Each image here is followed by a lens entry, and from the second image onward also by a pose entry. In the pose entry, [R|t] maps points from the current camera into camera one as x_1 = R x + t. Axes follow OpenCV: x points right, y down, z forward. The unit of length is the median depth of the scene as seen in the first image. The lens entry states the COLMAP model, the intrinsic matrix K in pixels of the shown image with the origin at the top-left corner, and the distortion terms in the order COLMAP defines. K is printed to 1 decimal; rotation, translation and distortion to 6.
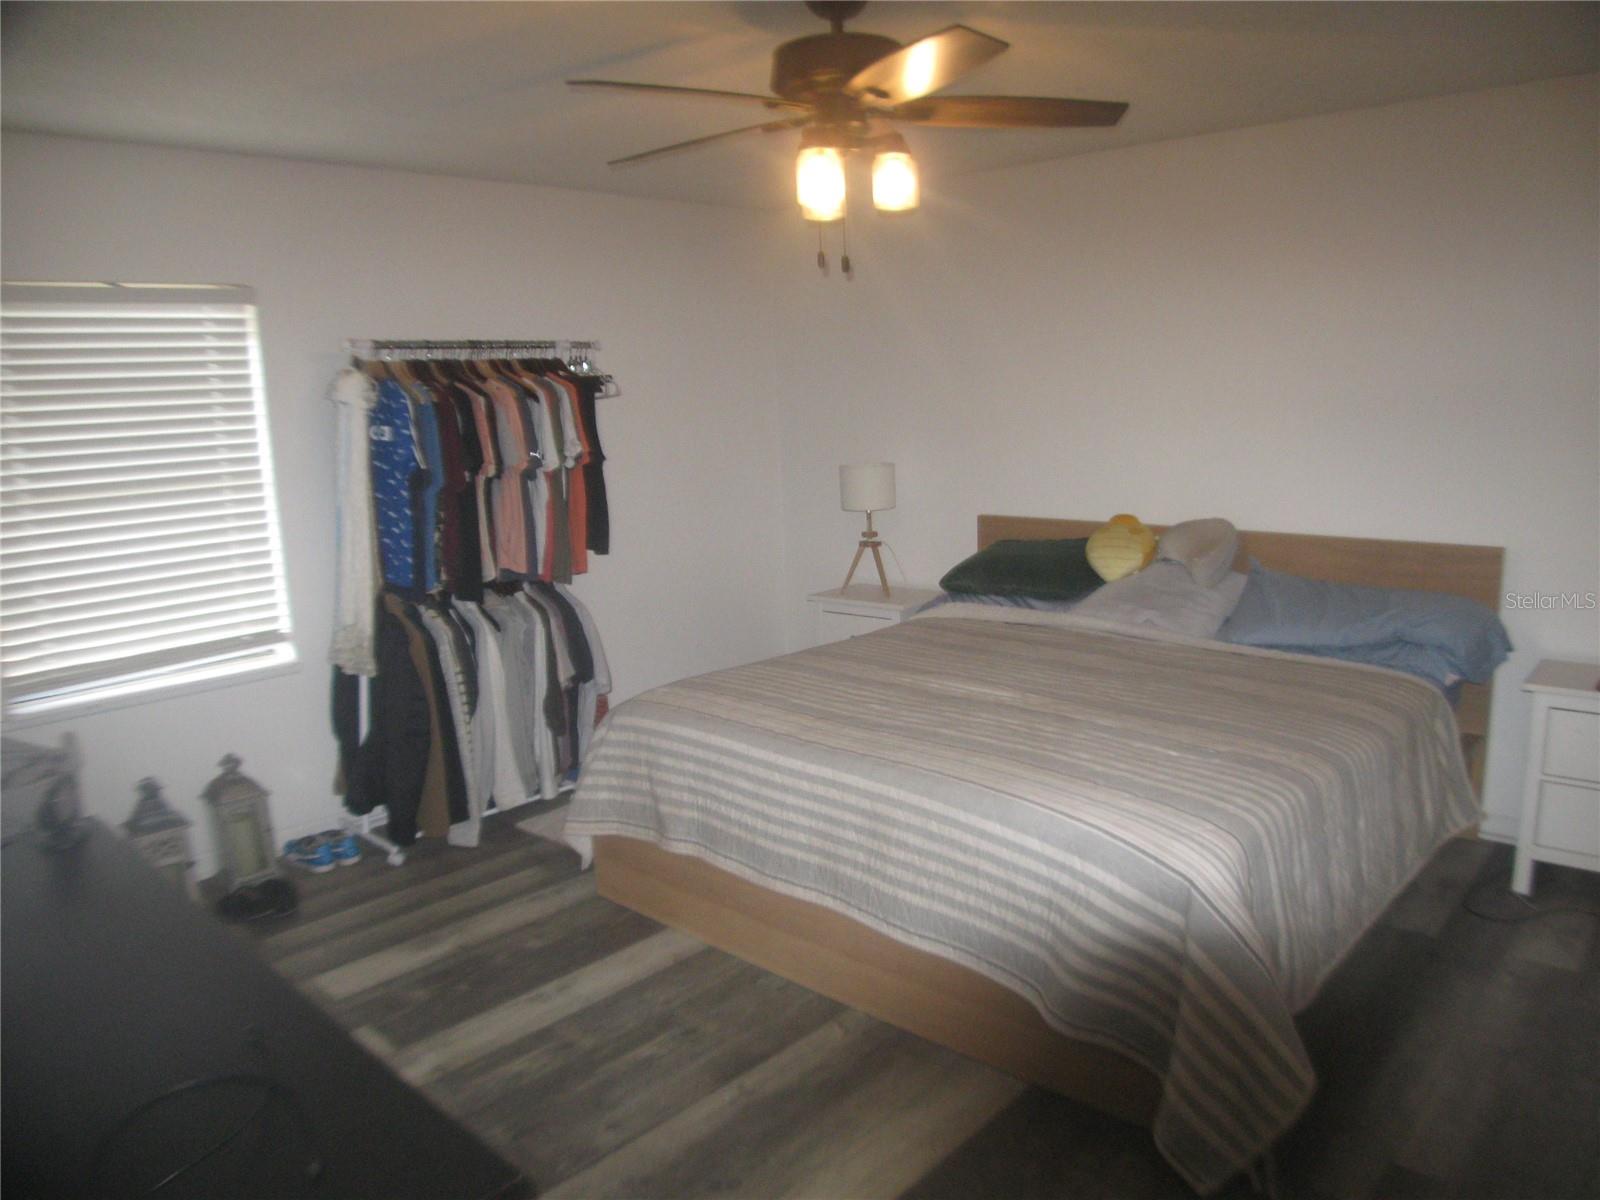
lens RADIAL K [[1144.2, 0, 833.3], [0, 1144.2, 609.0], [0, 0, 1]] dist [-0.153984, 0.078694]
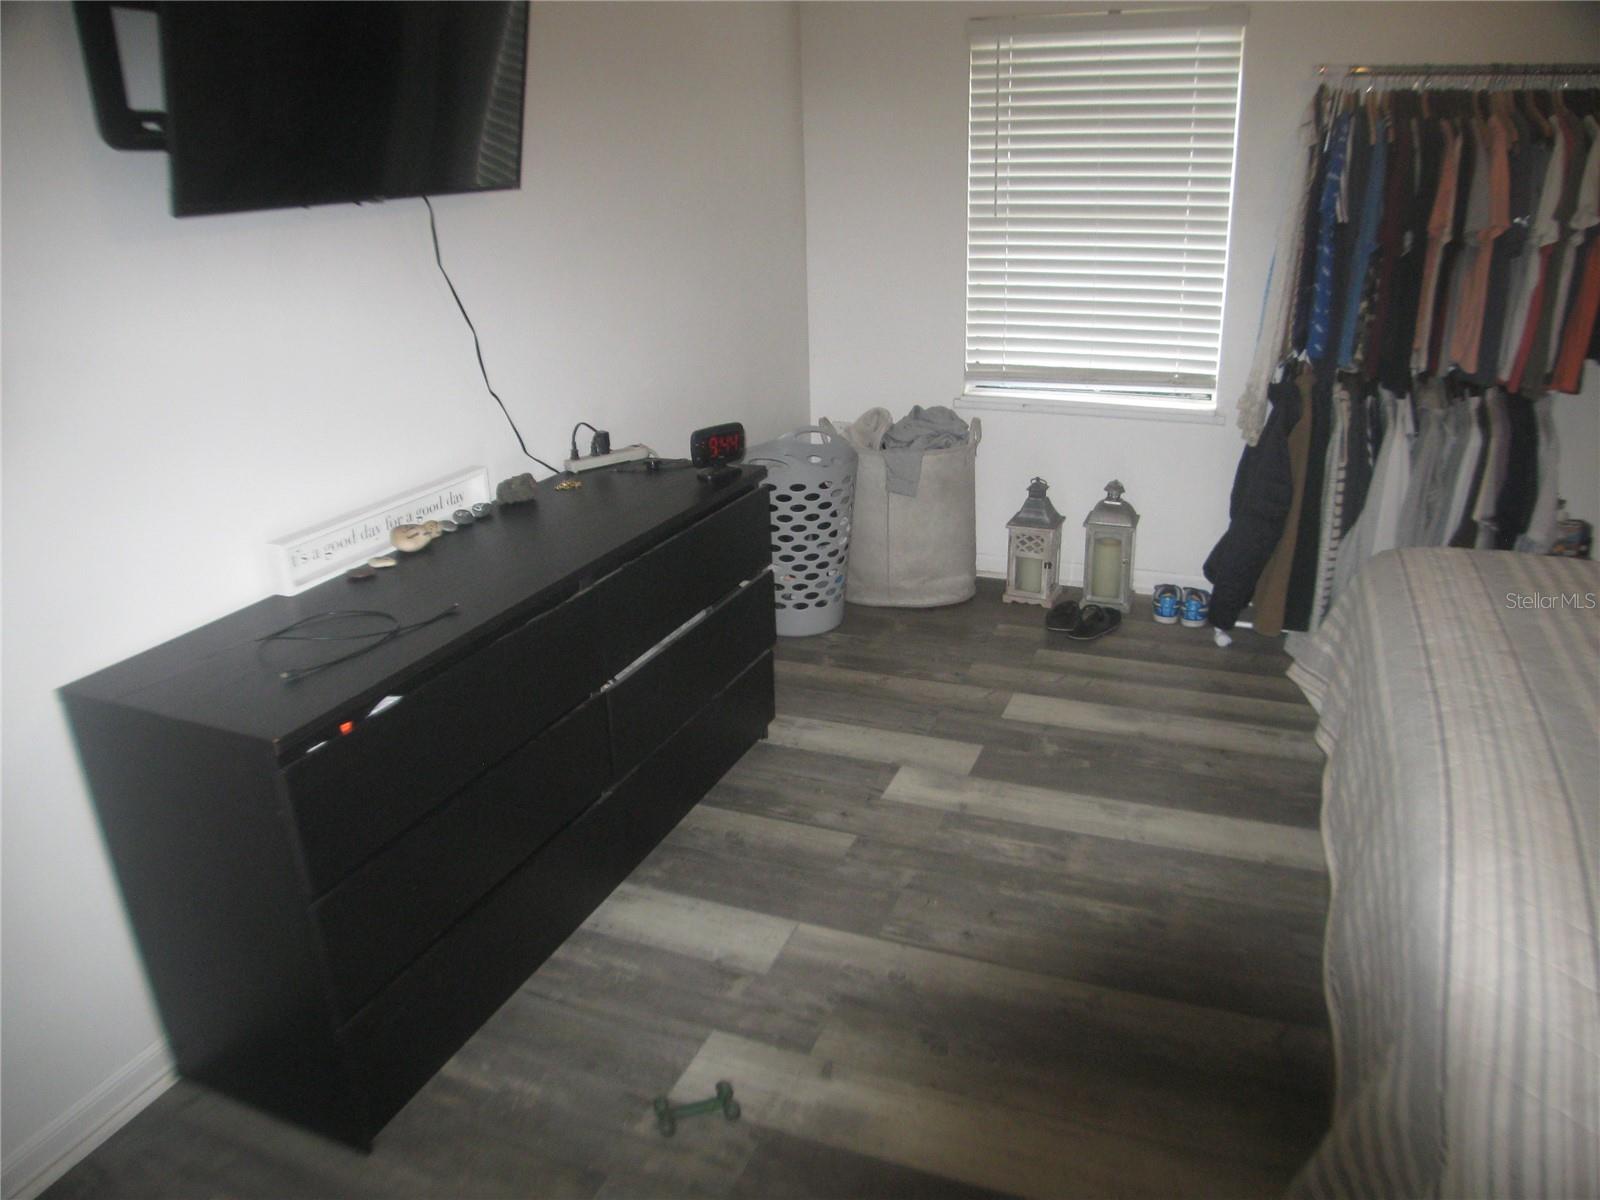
lens RADIAL K [[1144.2, 0, 833.3], [0, 1144.2, 609.0], [0, 0, 1]] dist [-0.153984, 0.078694]
pose [[0.357053, 0.360244, -0.861822, 0.309919], [-0.166820, 0.932398, 0.320631, -0.052120], [0.919067, 0.029287, 0.393011, 0.319697]]
